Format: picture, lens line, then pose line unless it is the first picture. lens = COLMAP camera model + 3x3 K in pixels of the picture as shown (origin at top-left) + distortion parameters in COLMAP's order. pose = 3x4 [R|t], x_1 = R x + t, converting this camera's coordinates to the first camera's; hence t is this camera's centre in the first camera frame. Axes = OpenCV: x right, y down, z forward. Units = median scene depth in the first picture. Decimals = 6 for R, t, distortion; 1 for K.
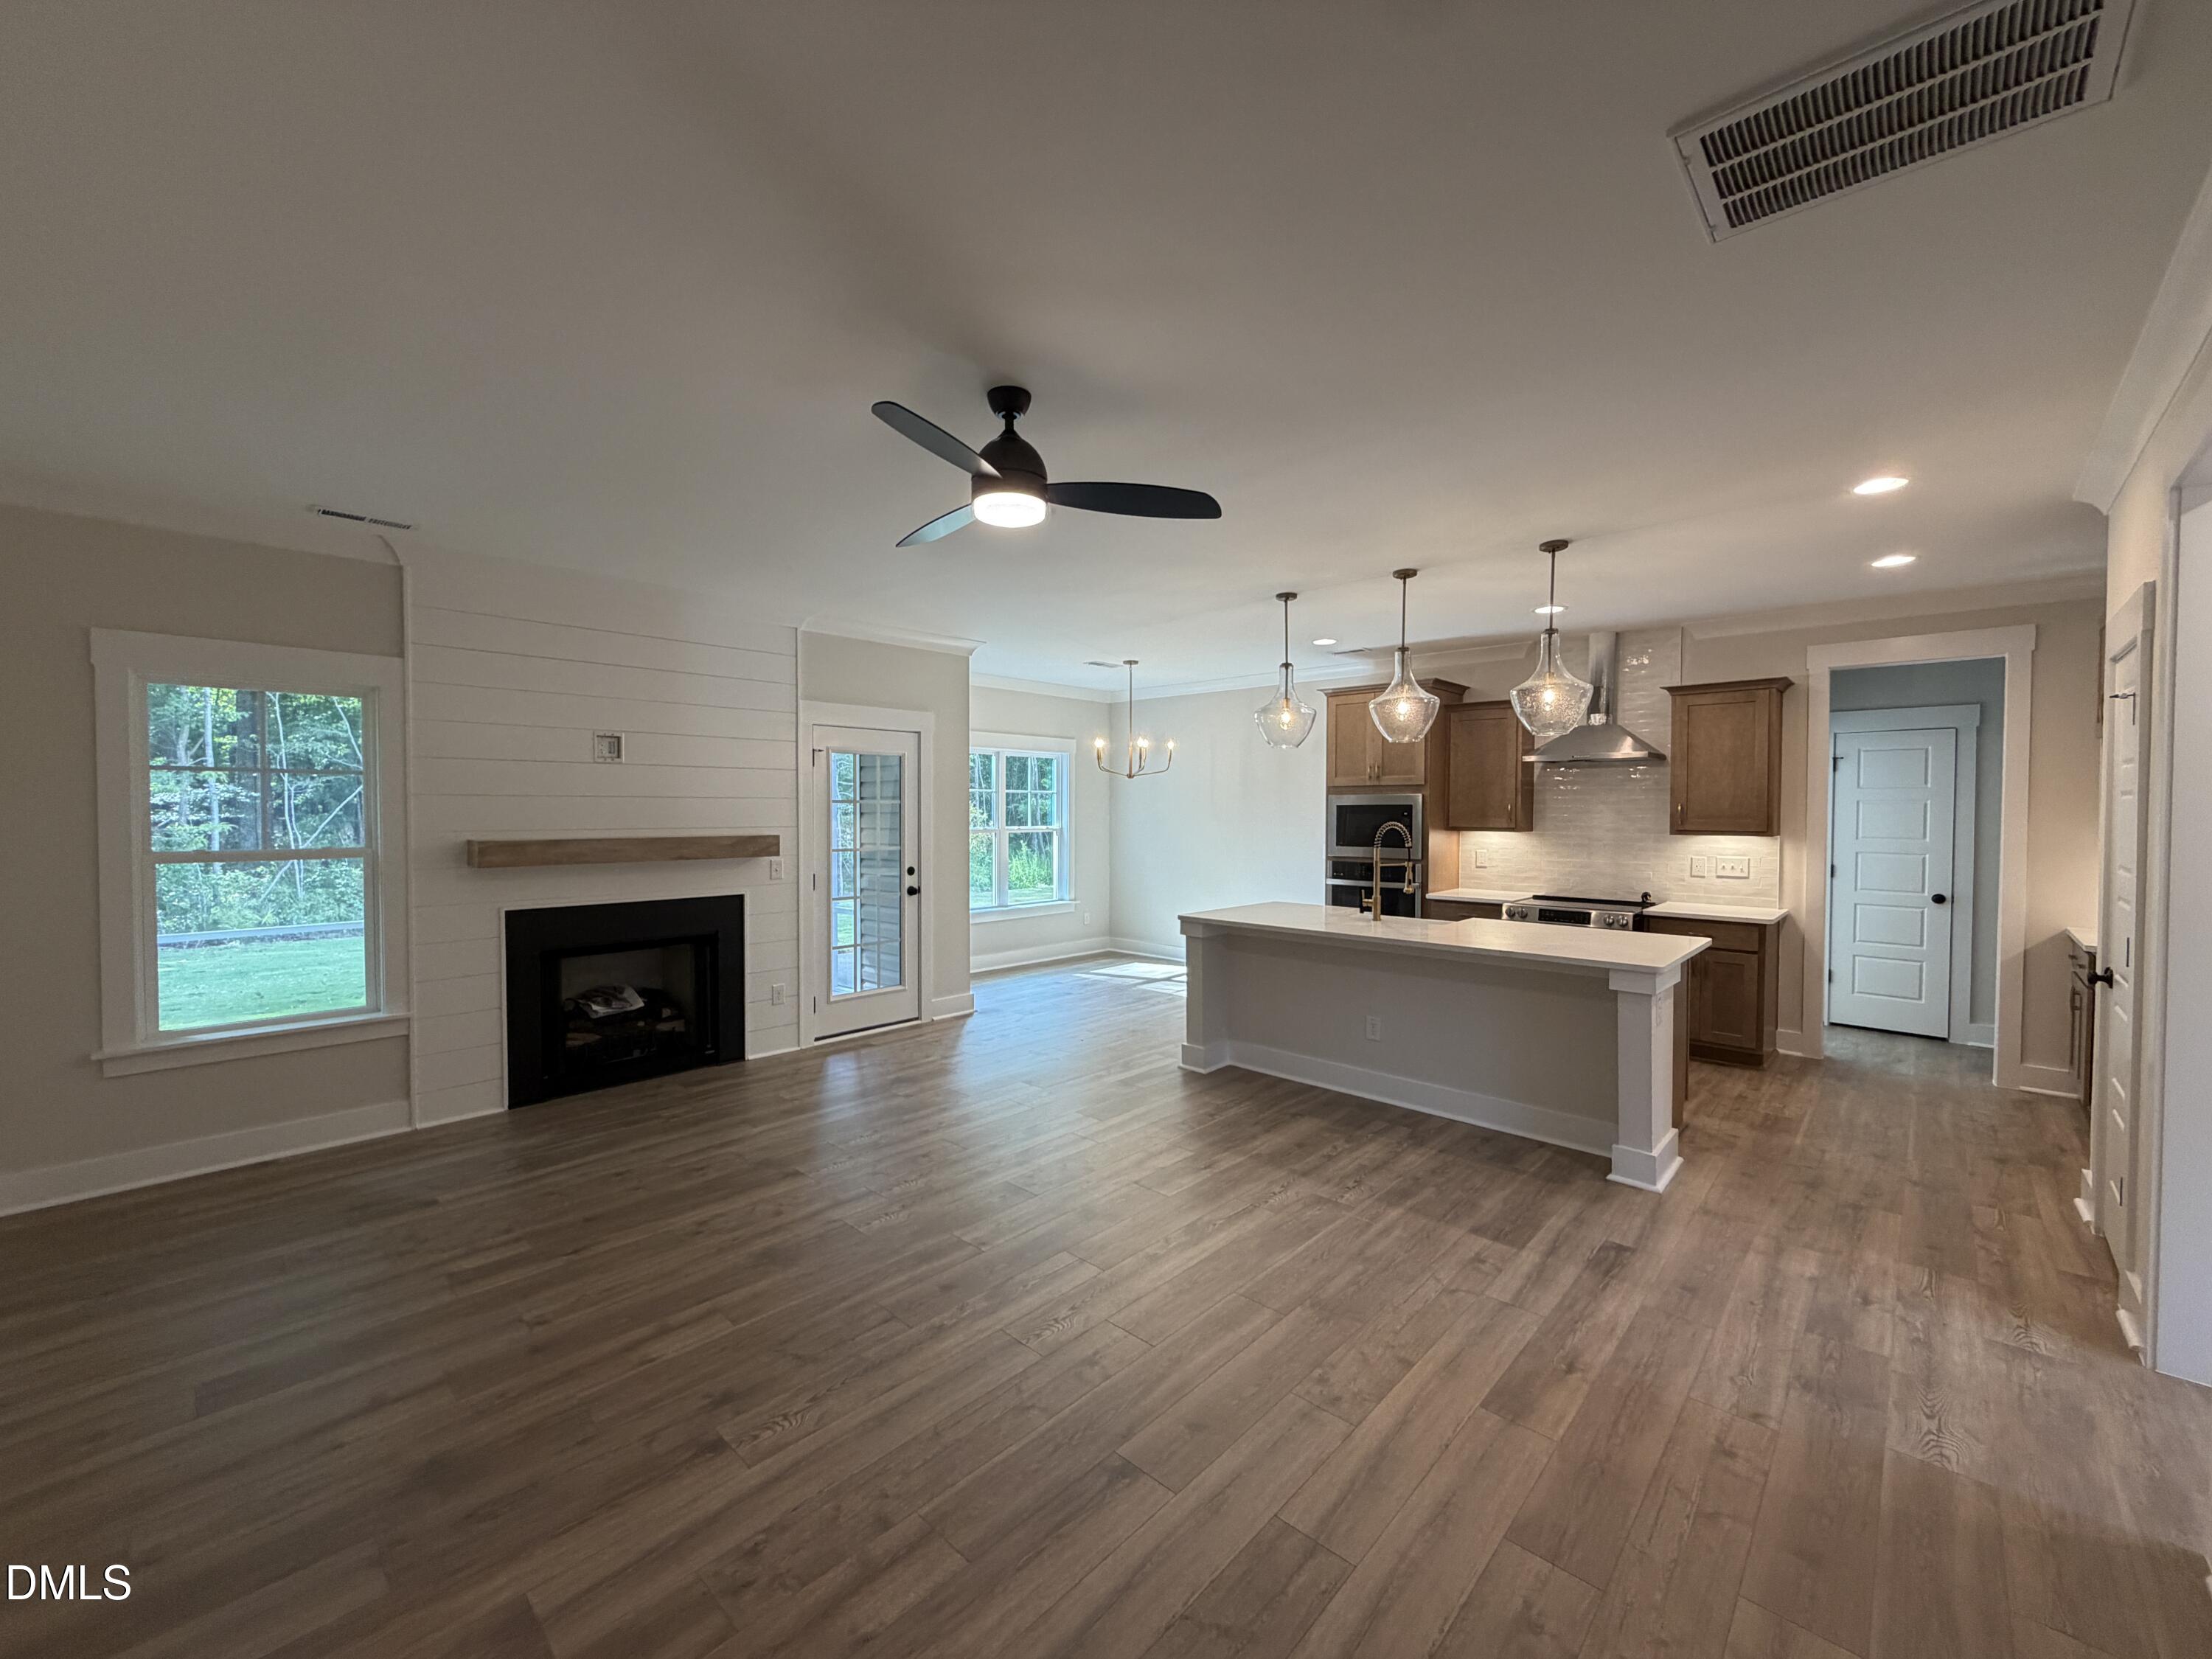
lens RADIAL K [[882.1, 0, 1101.6], [0, 882.1, 827.0], [0, 0, 1]] dist [-0.000396, -0.000098]
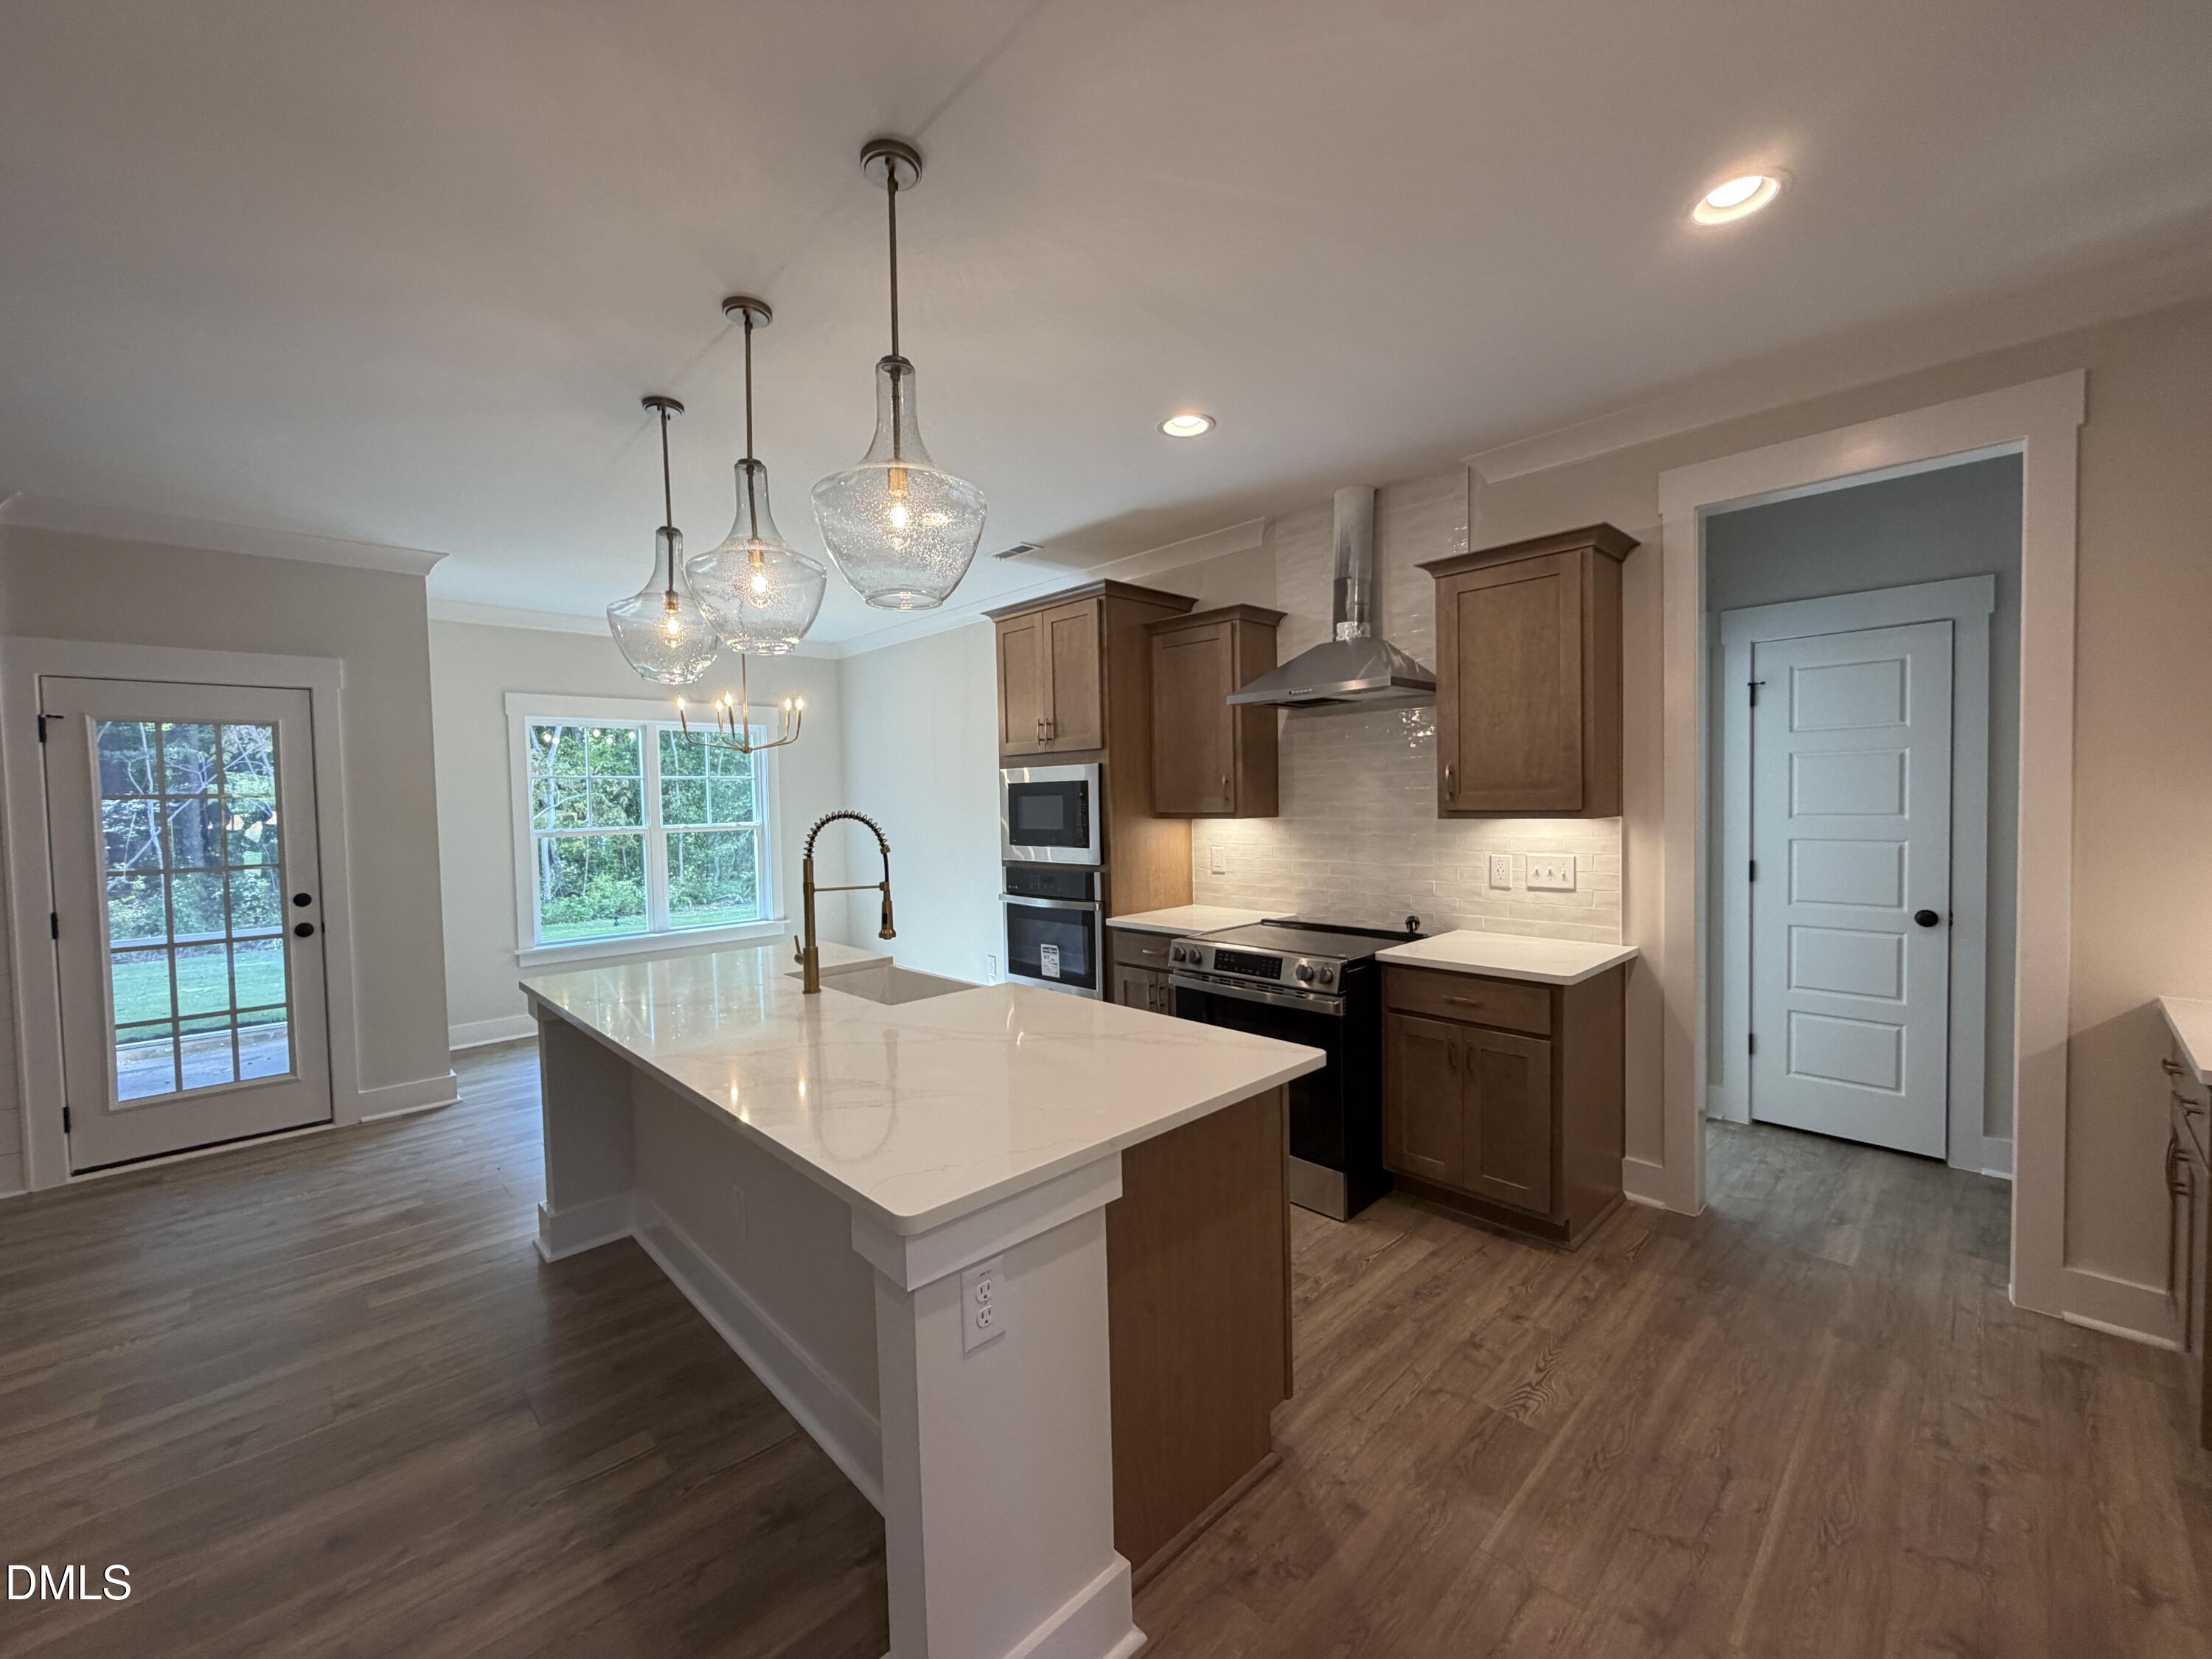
lens RADIAL K [[881.7, 0, 1100.1], [0, 881.7, 828.7], [0, 0, 1]] dist [-0.000009, -0.000195]
pose [[0.998482, -0.022931, -0.050078, 0.502485], [0.023630, 0.999631, 0.013407, 0.002410], [0.049752, -0.014570, 0.998655, 0.454436]]
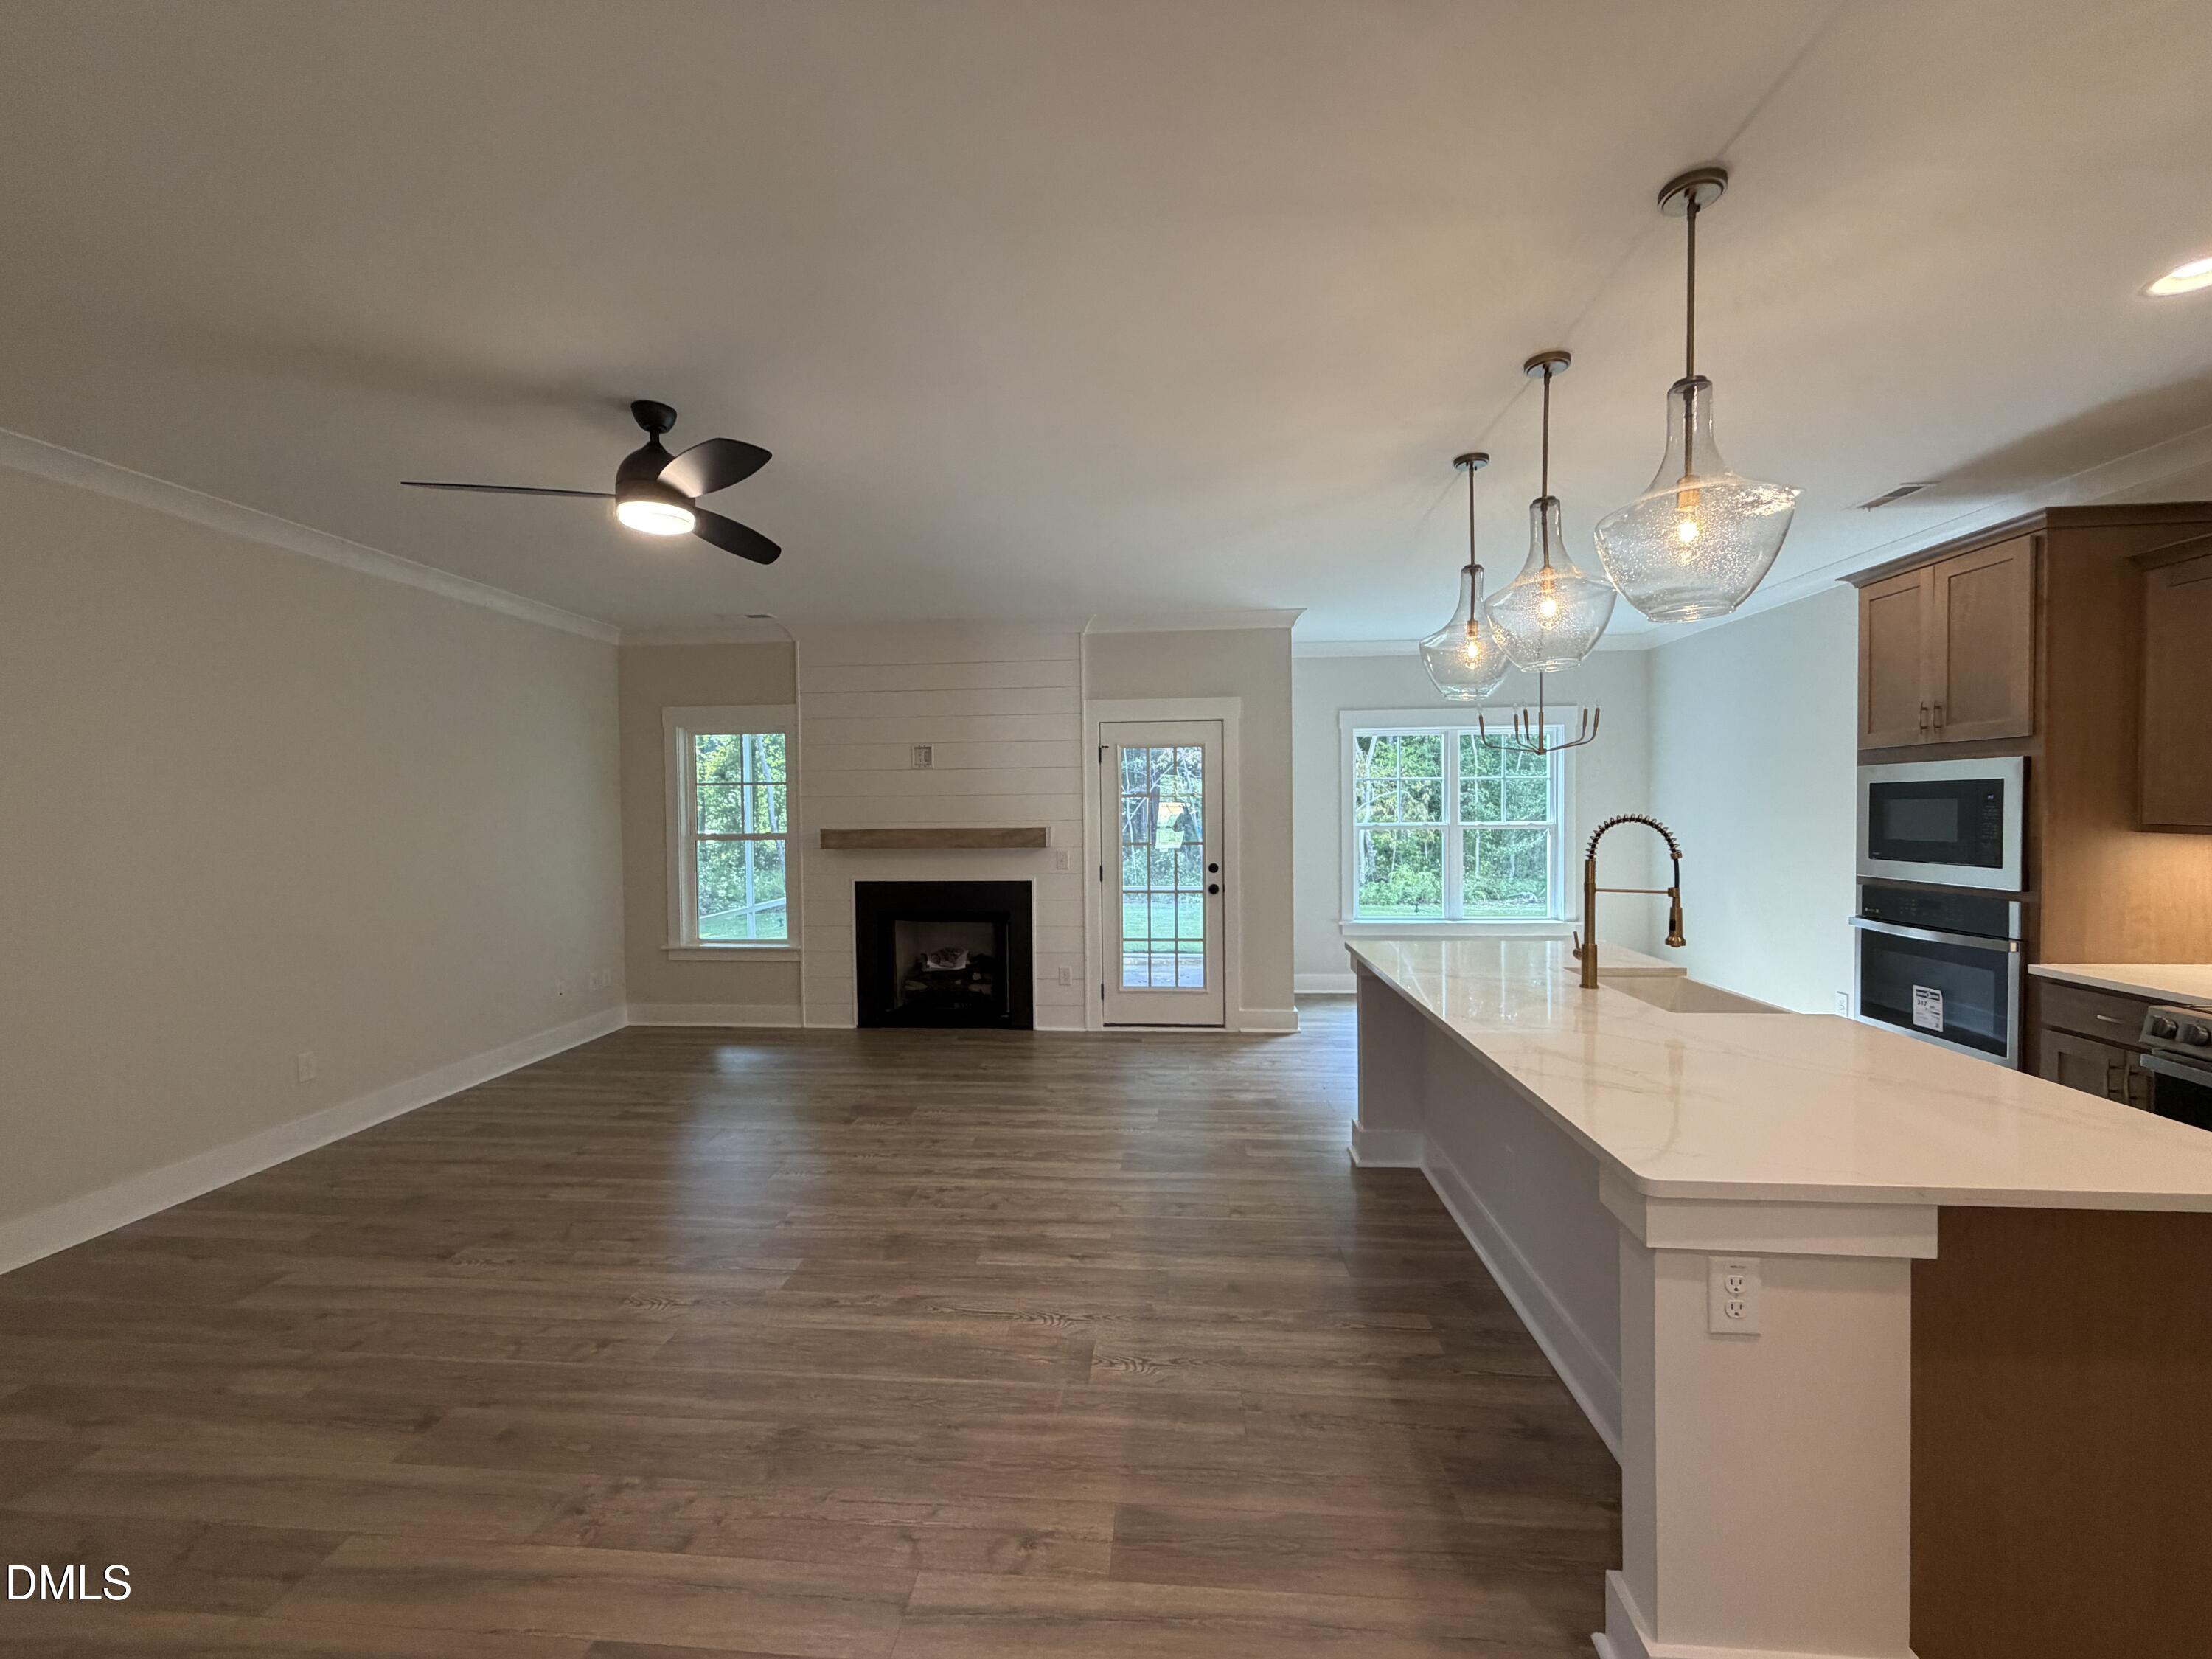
lens RADIAL K [[881.7, 0, 1100.1], [0, 881.7, 828.7], [0, 0, 1]] dist [-0.000009, -0.000195]
pose [[0.621898, 0.008967, -0.783047, 0.541894], [-0.004085, 0.999958, 0.008206, 0.000724], [0.783087, -0.001905, 0.621909, 0.389785]]
